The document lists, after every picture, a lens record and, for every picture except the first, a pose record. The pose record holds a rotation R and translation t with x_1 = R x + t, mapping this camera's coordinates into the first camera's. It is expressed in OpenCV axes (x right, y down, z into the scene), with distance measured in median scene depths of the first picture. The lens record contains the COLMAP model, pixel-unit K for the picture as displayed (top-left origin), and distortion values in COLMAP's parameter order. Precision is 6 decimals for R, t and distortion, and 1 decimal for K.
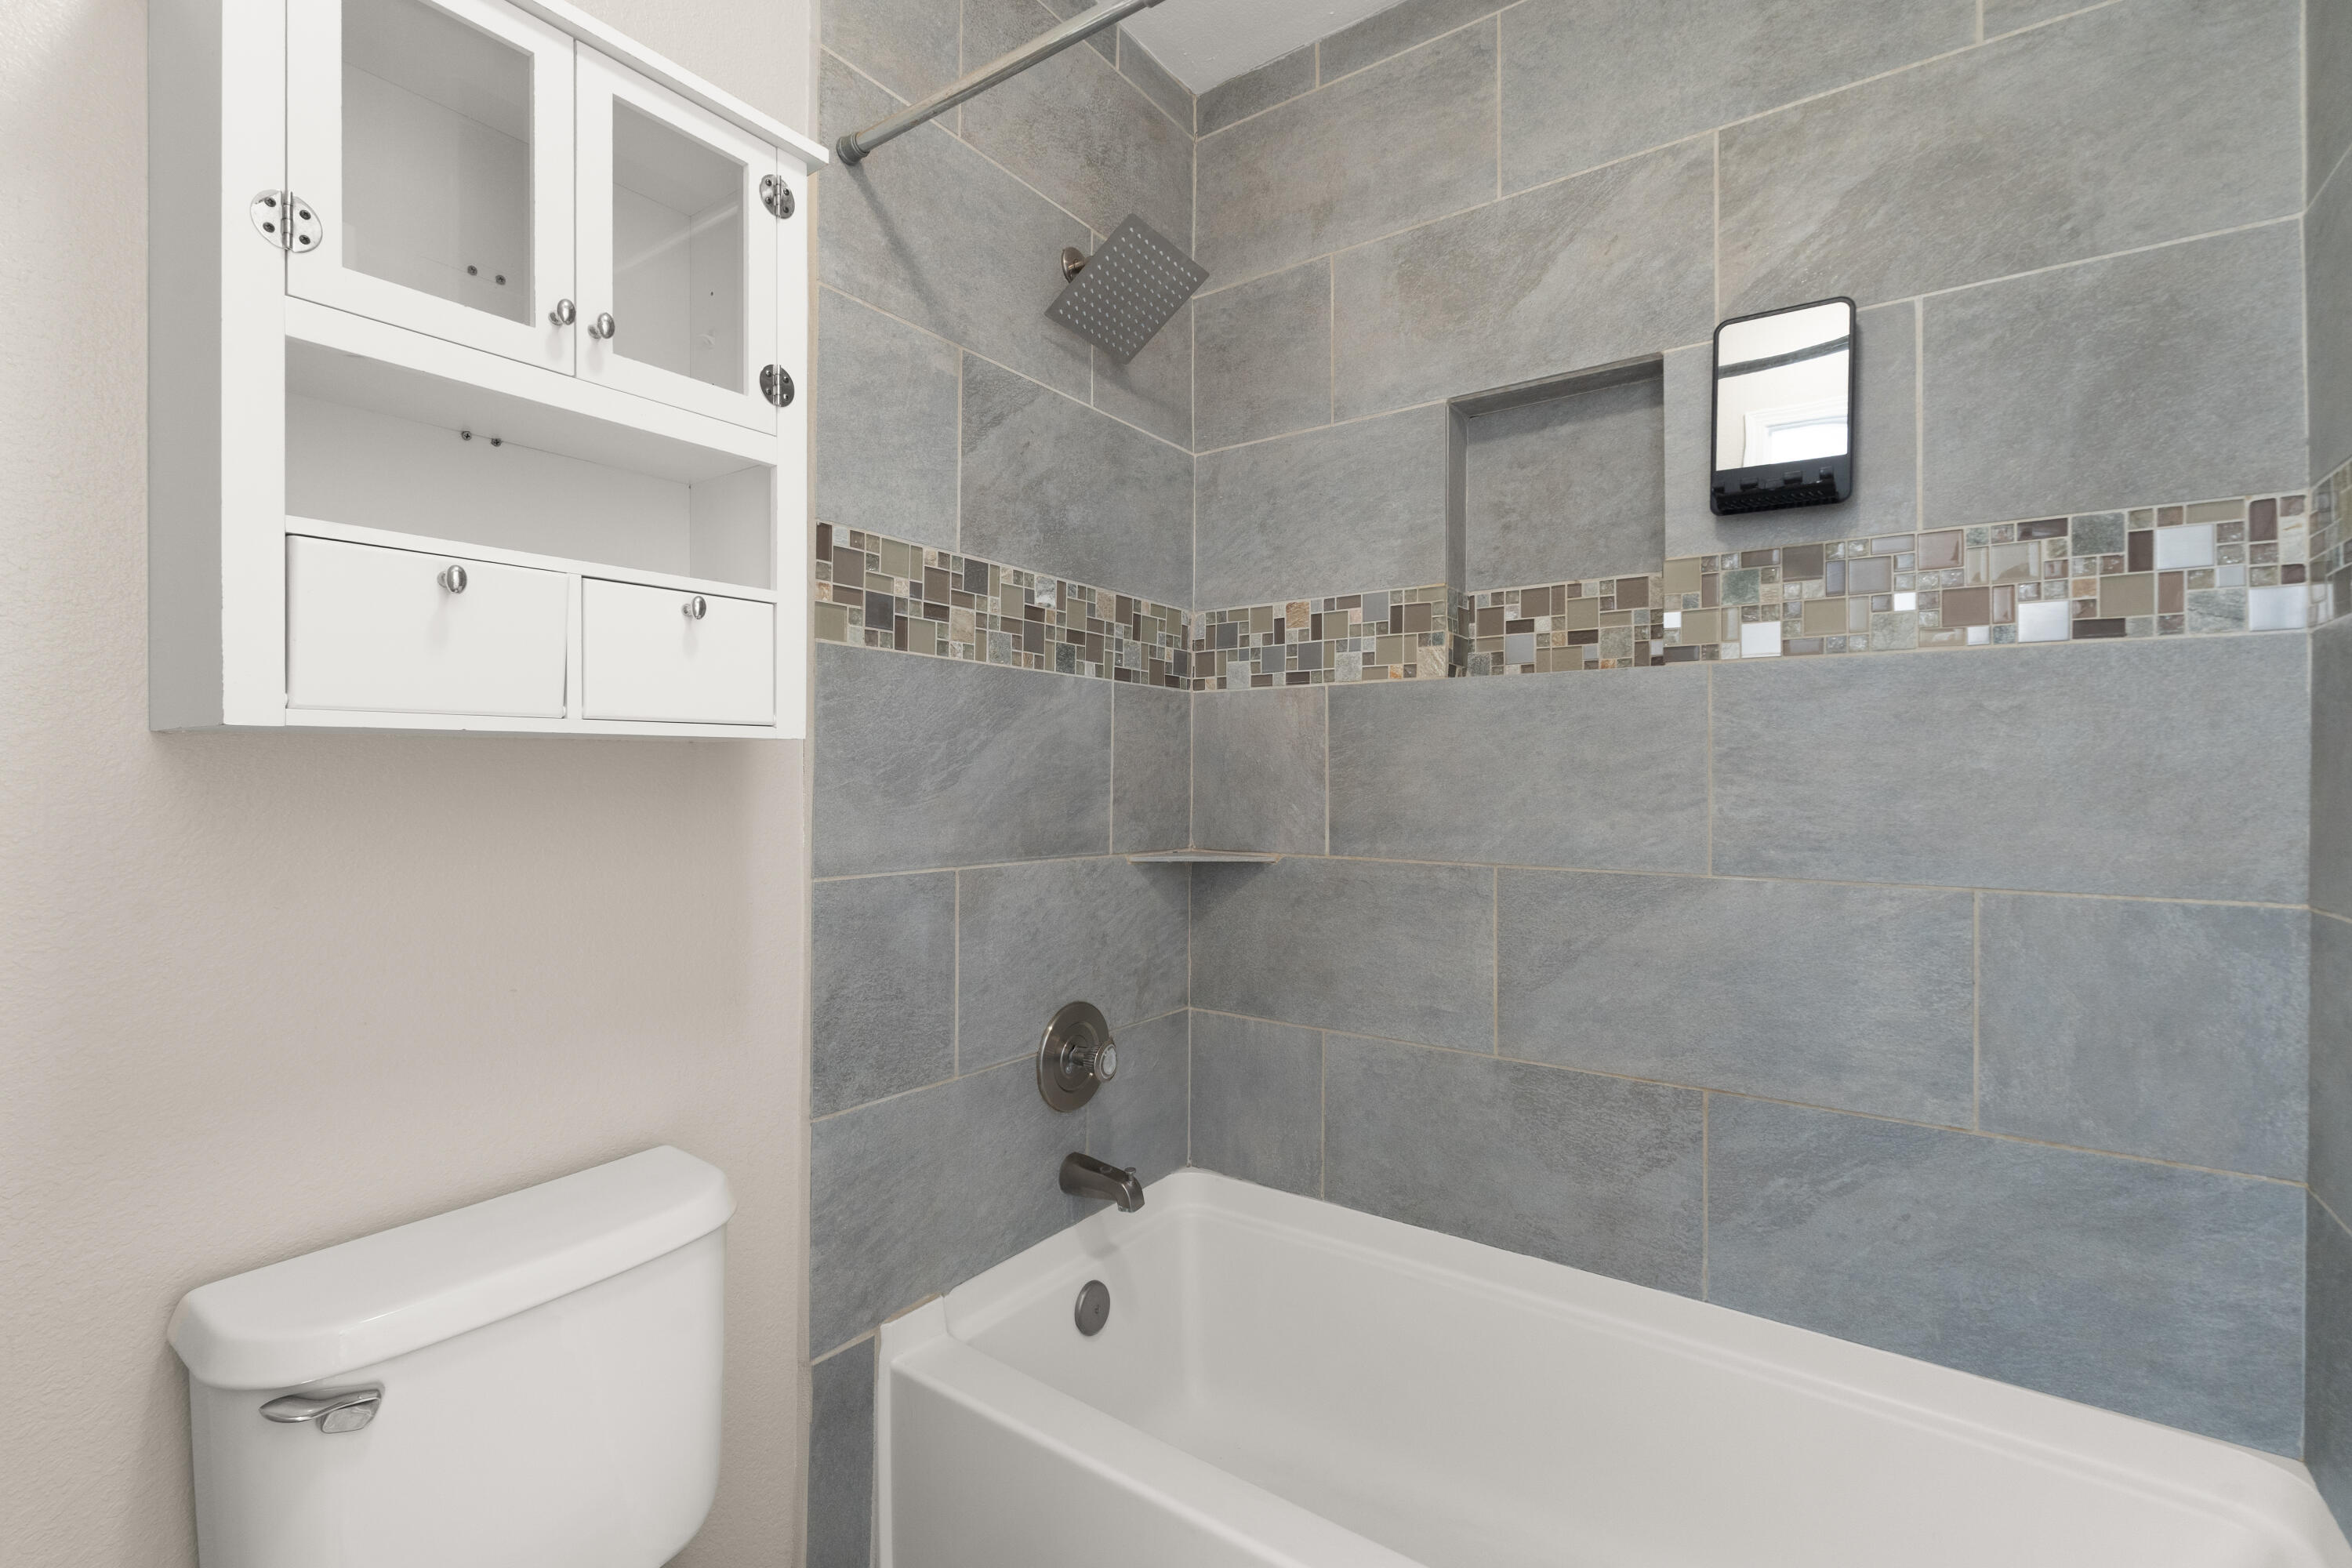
lens RADIAL K [[1043.3, 0, 1173.4], [0, 1043.3, 784.3], [0, 0, 1]] dist [-0.004421, 0.000776]
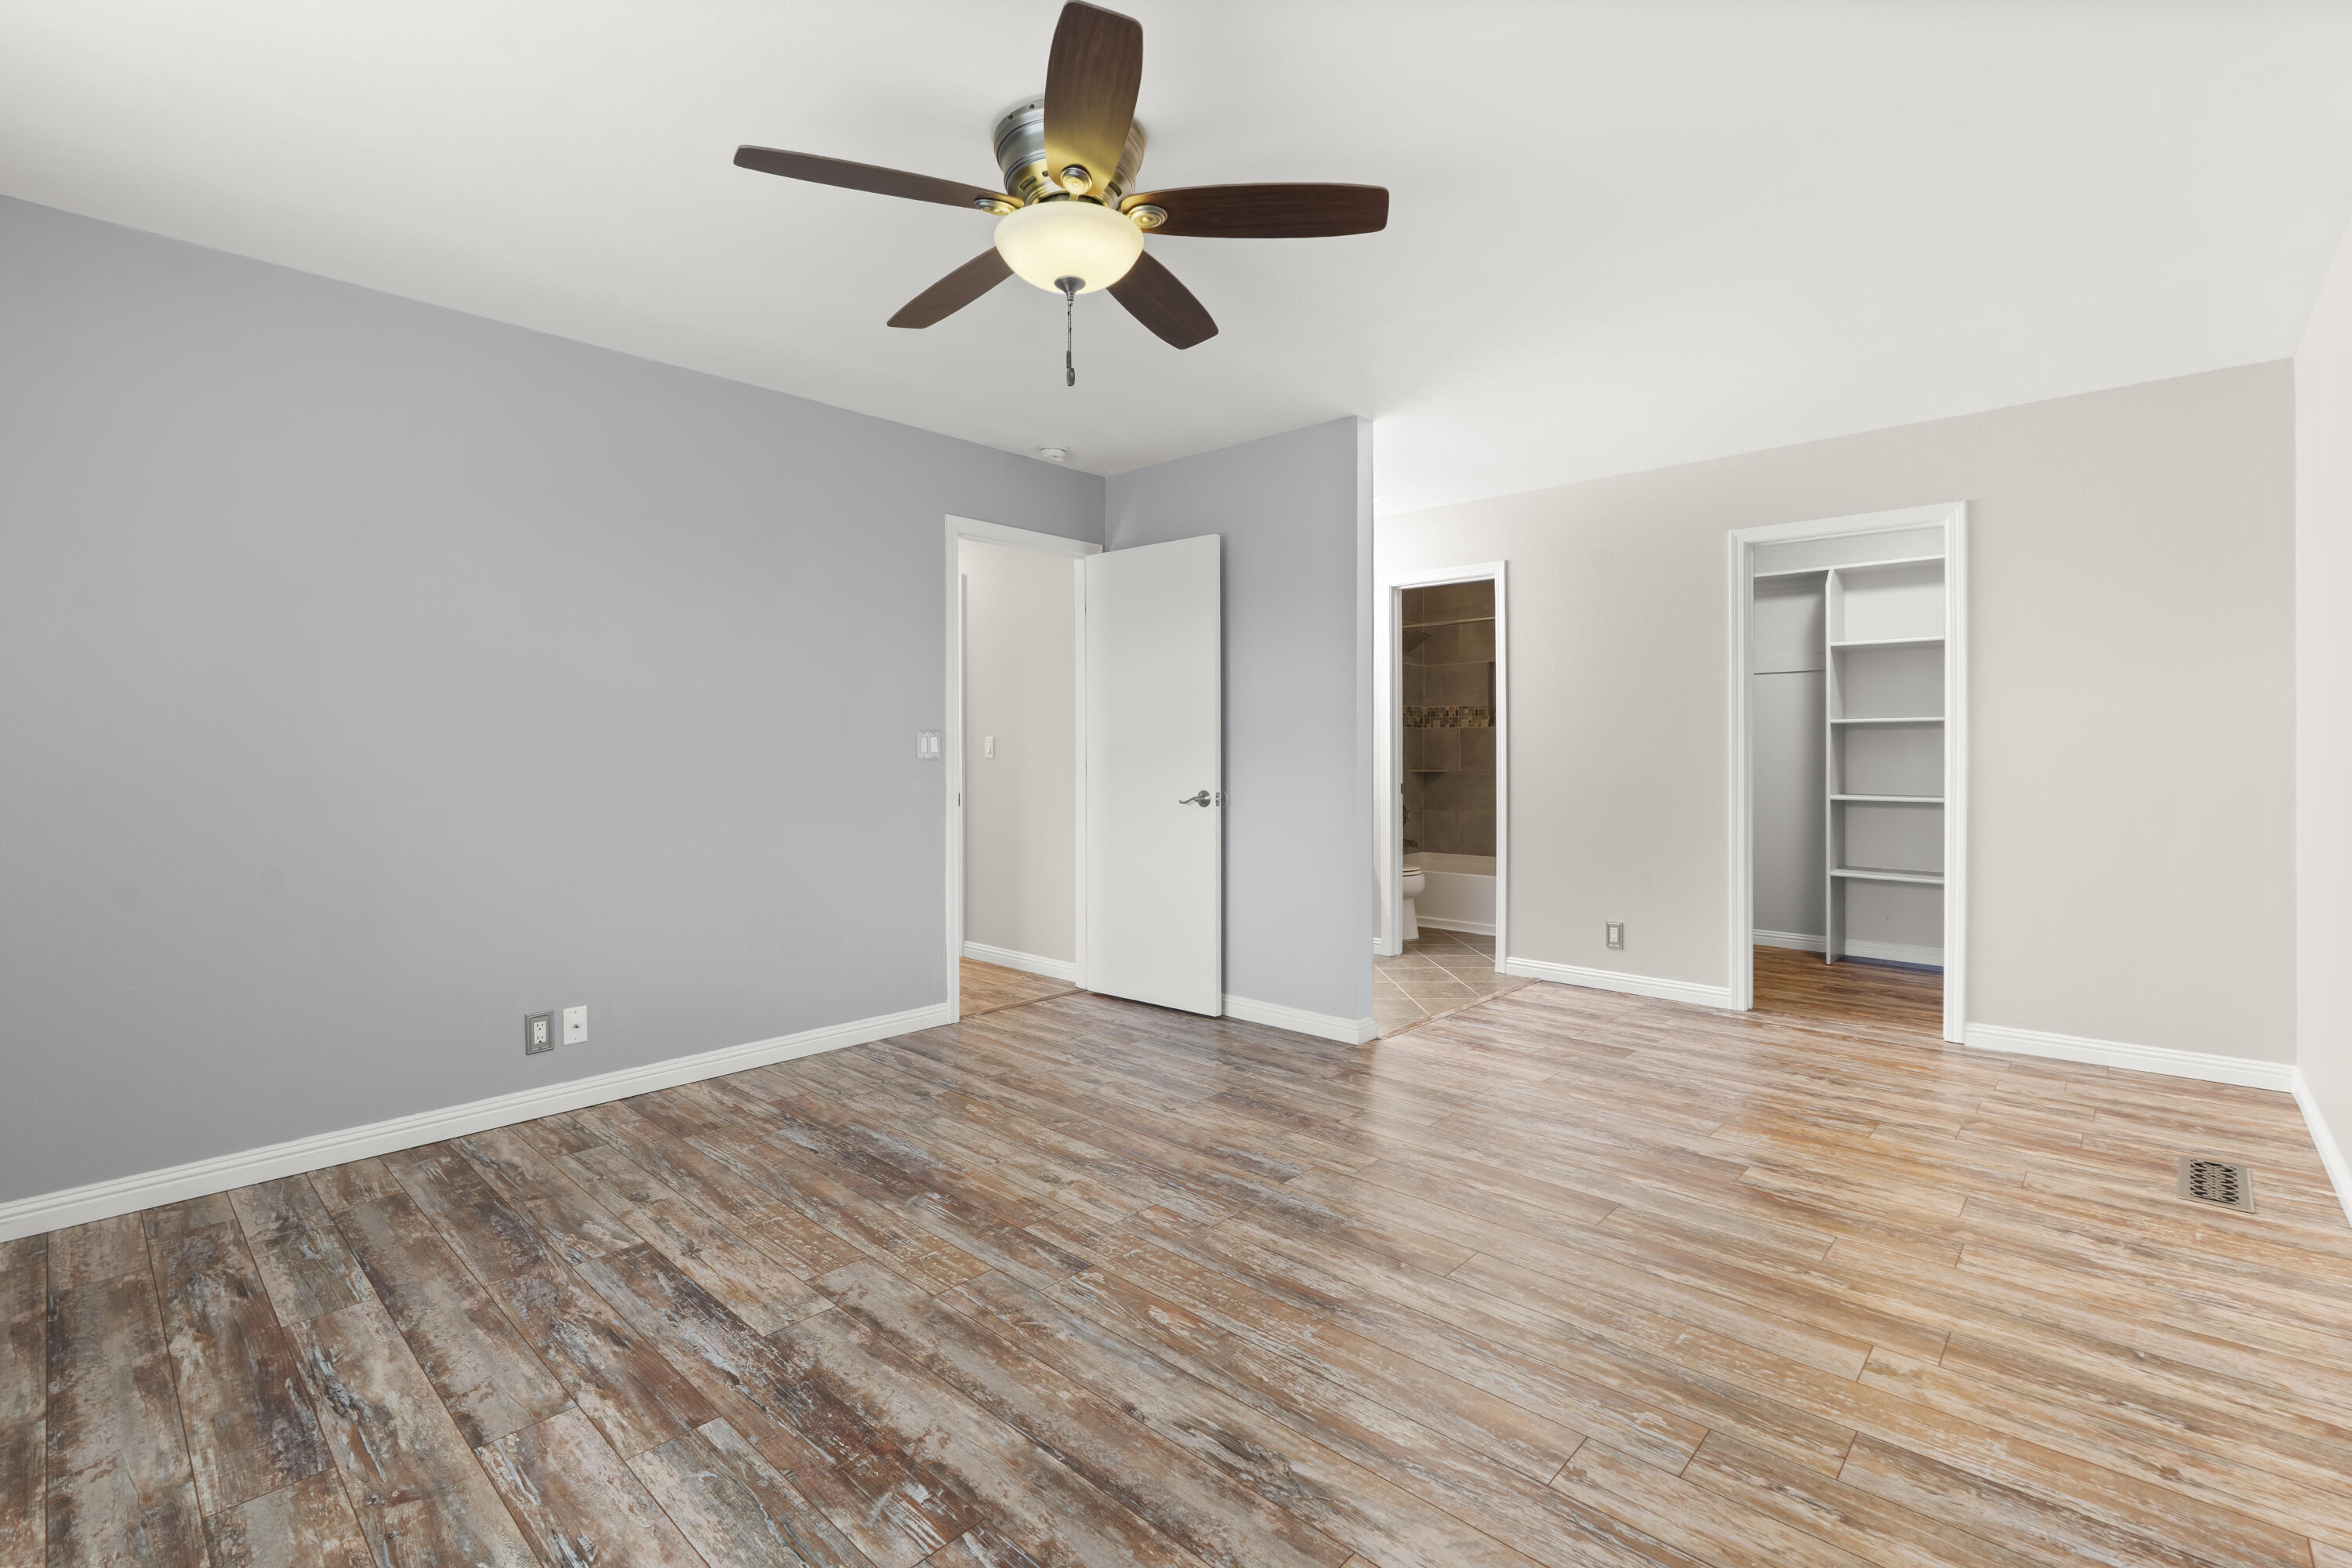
lens RADIAL K [[1043.3, 0, 1158.0], [0, 1043.3, 758.4], [0, 0, 1]] dist [-0.004421, 0.000776]
pose [[0.991081, -0.005549, -0.133146, -0.505811], [0.005583, 0.999984, -0.000120, 0.018752], [0.133145, -0.000625, 0.991096, -3.370792]]
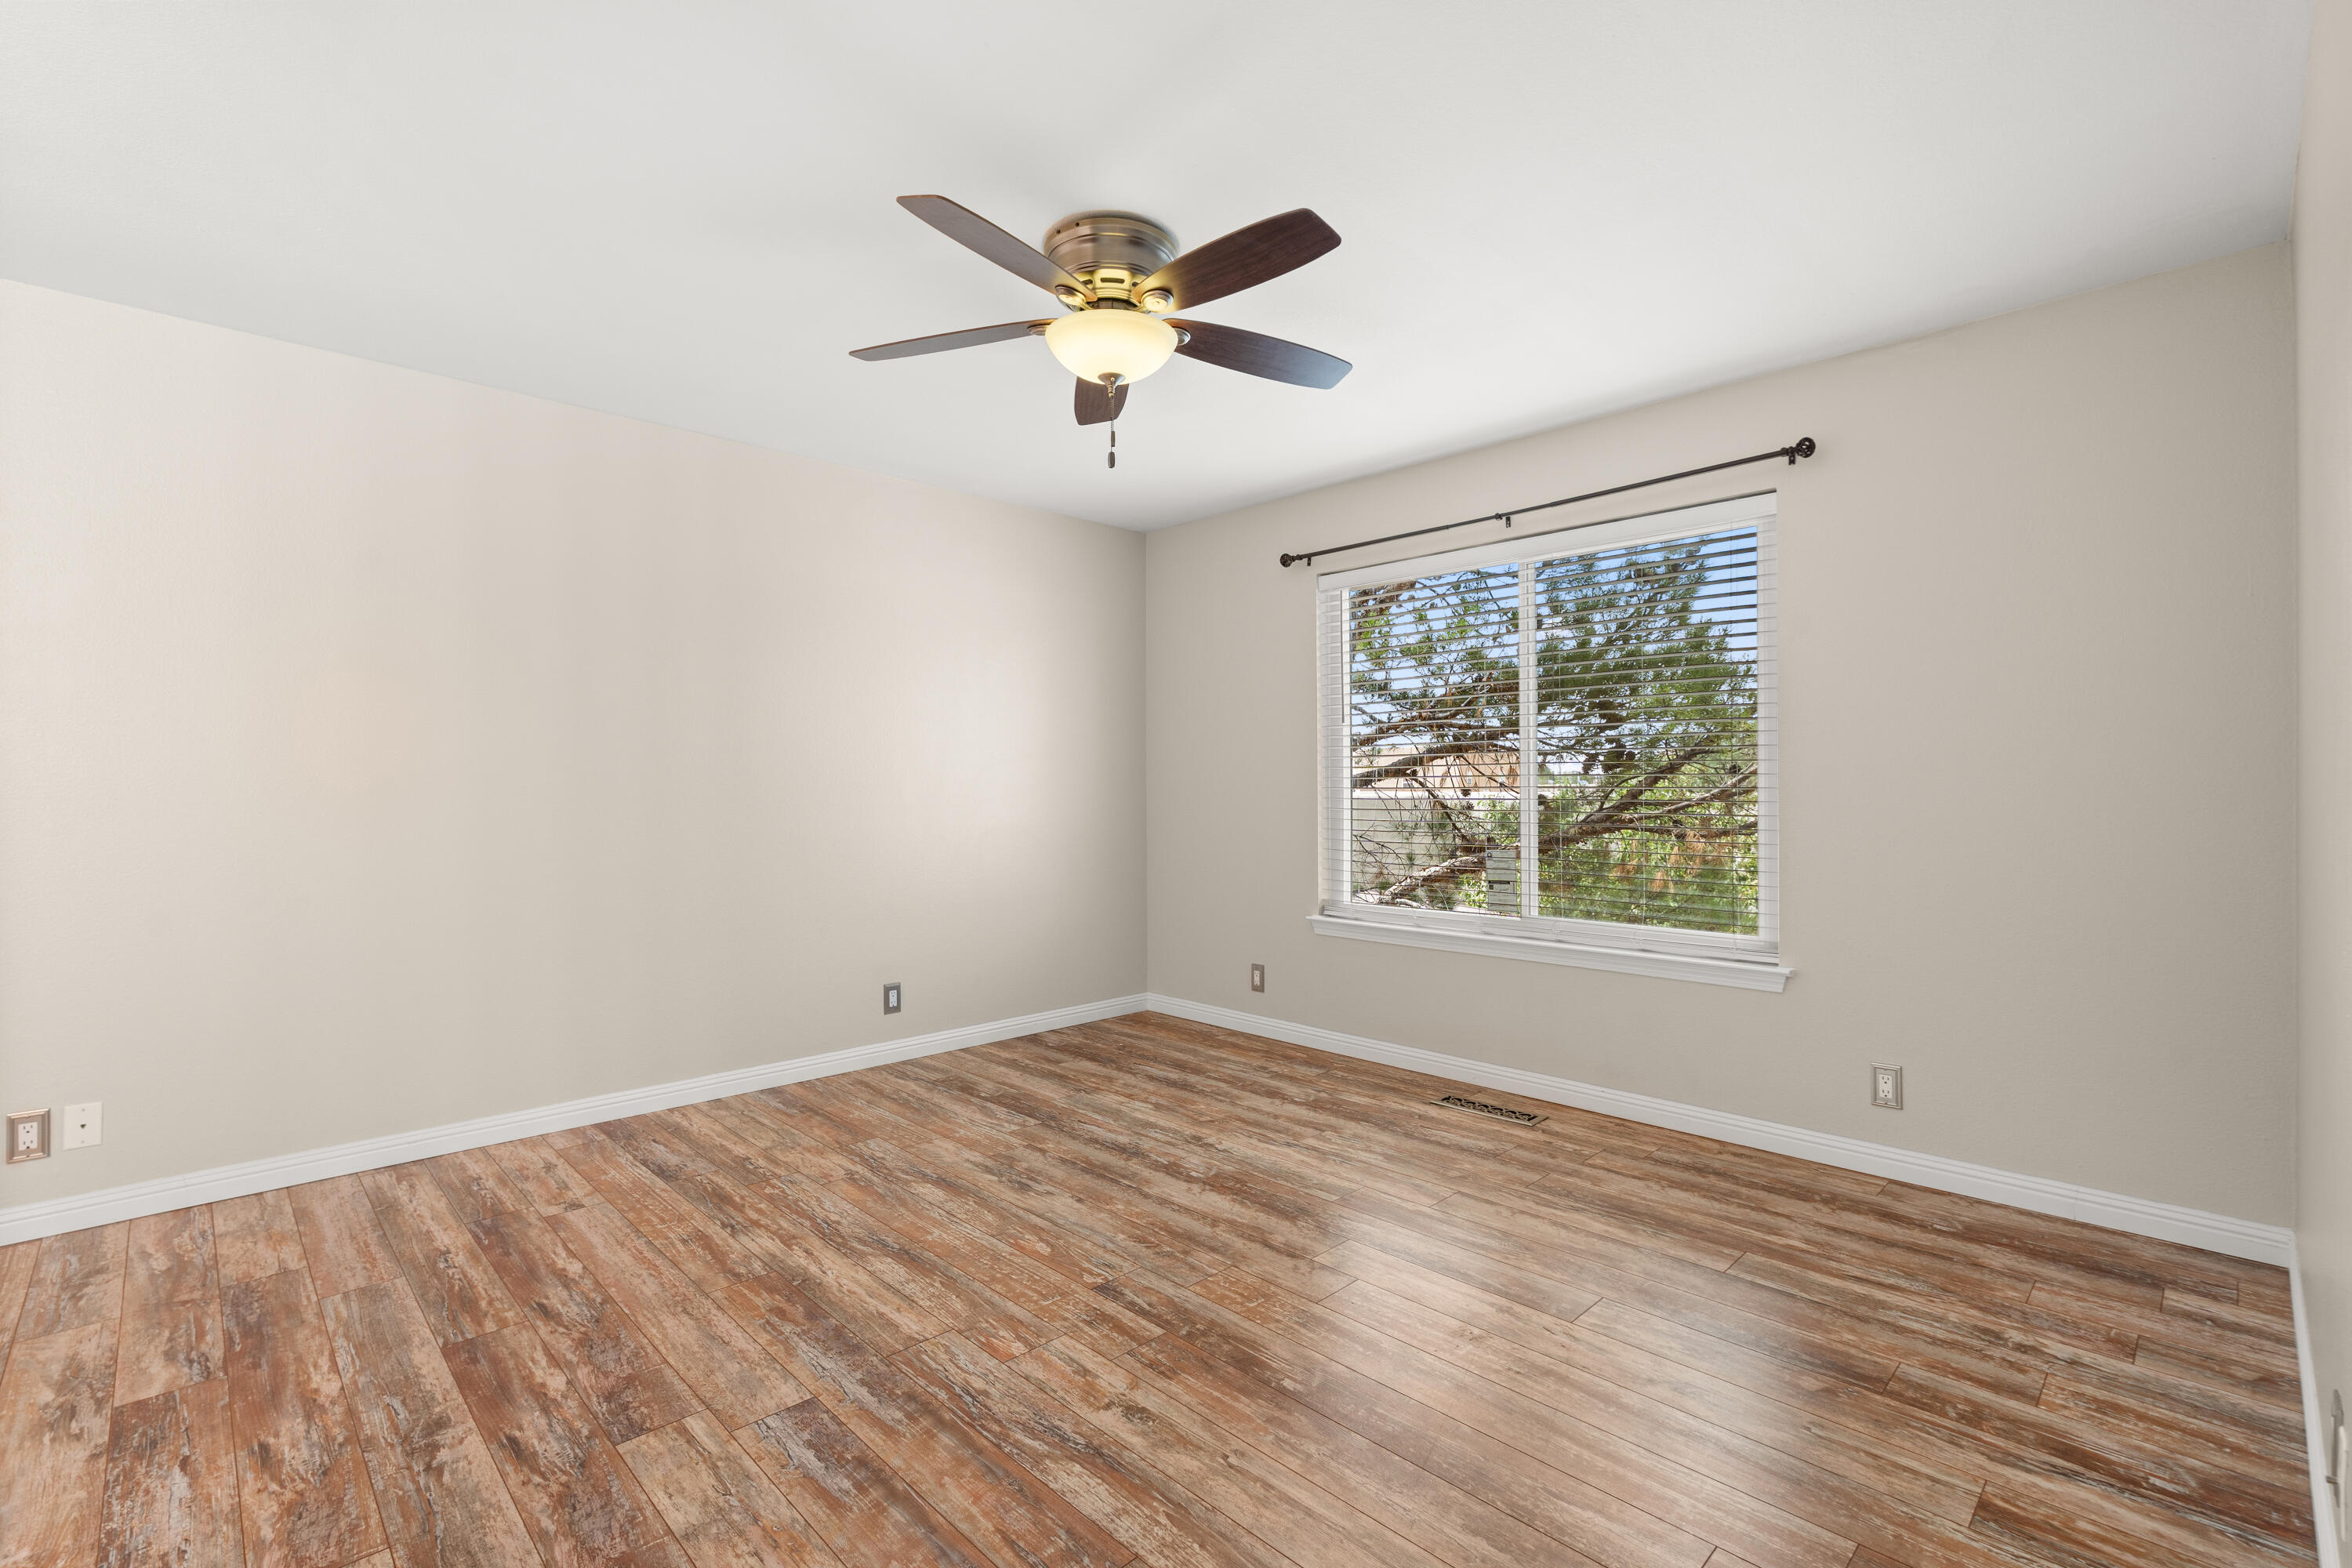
lens RADIAL K [[1043.3, 0, 1168.8], [0, 1043.3, 802.9], [0, 0, 1]] dist [-0.004421, 0.000776]
pose [[-0.983695, -0.006297, 0.179737, -1.116371], [-0.001673, 0.999664, 0.025867, -0.012002], [-0.179840, 0.025144, -0.983375, -0.727821]]
